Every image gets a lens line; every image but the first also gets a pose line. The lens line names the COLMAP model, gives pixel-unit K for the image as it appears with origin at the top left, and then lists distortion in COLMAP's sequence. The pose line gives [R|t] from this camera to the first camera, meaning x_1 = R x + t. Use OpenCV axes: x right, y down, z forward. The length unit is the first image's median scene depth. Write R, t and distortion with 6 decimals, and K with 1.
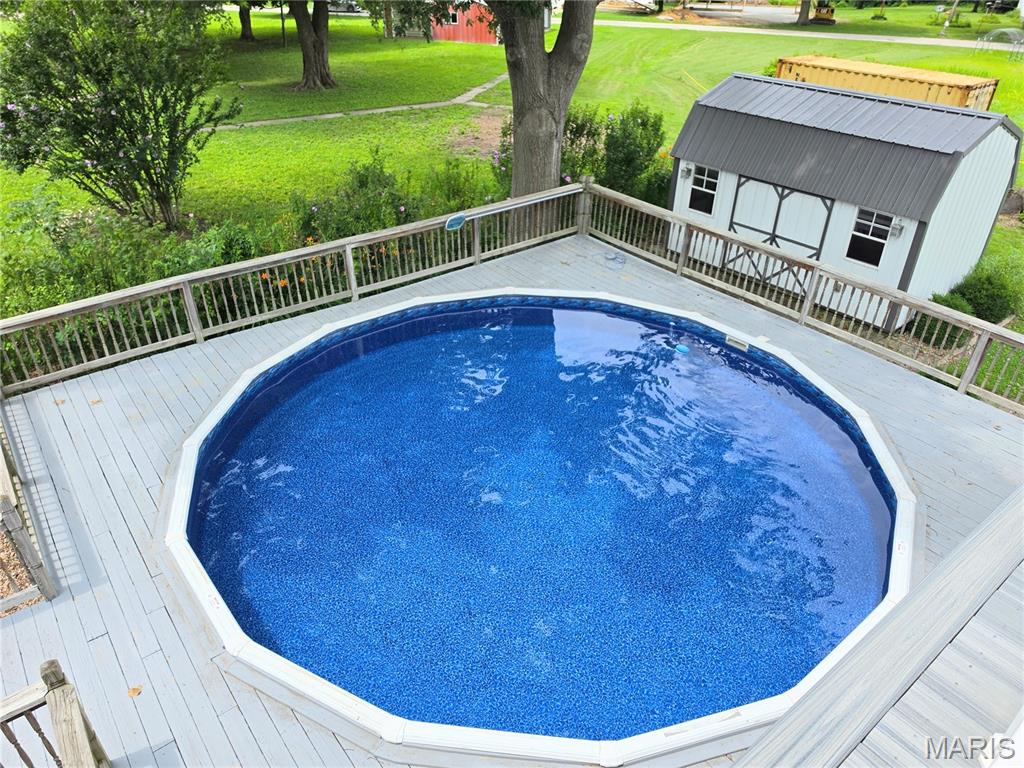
lens RADIAL K [[712.8, 0, 509.1], [0, 712.8, 387.0], [0, 0, 1]] dist [0.061846, -0.077351]
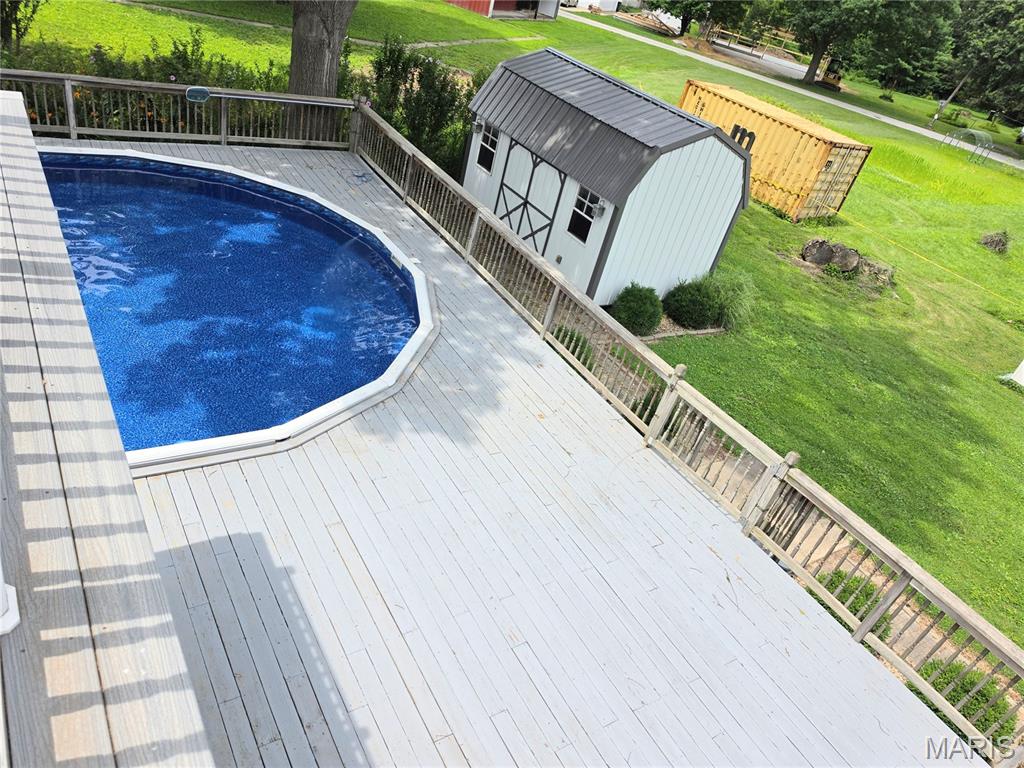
lens RADIAL K [[713.7, 0, 516.5], [0, 713.7, 382.5], [0, 0, 1]] dist [0.162549, -0.256175]
pose [[0.968953, 0.246240, 0.022279, 0.409352], [-0.246077, 0.969201, -0.009816, 0.065583], [-0.024010, 0.004029, 0.999704, -0.066903]]
